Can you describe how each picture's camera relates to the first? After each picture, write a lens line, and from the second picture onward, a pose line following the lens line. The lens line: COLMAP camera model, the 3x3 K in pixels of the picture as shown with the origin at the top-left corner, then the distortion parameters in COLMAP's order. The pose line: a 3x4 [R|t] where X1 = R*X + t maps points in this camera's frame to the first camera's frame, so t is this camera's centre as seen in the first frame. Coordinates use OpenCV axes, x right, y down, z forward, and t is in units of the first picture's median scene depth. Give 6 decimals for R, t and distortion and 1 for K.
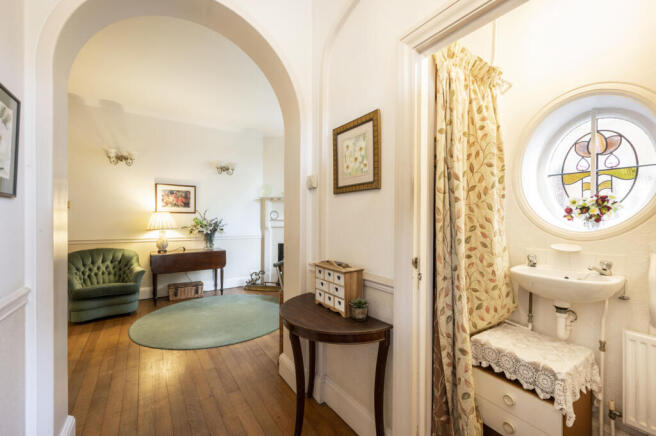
lens RADIAL K [[284.4, 0, 328.1], [0, 284.4, 220.3], [0, 0, 1]] dist [0.003871, 0.000016]
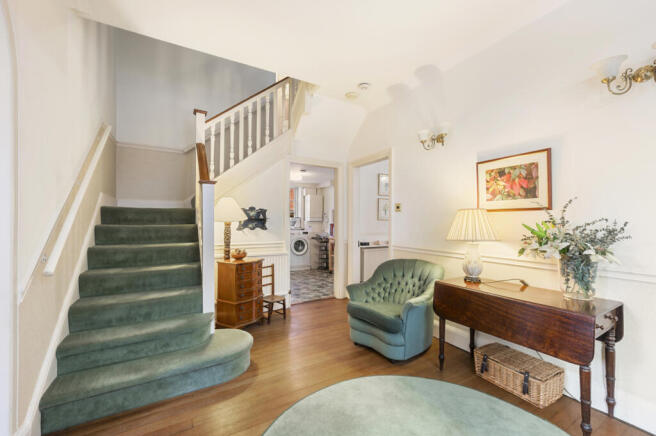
lens RADIAL K [[262.8, 0, 327.1], [0, 262.8, 221.3], [0, 0, 1]] dist [0.000983, 0.000013]
pose [[-0.038822, -0.001682, -0.999245, -0.043837], [0.004641, 0.999987, -0.001864, -0.007345], [0.999235, -0.004710, -0.038813, 0.691006]]
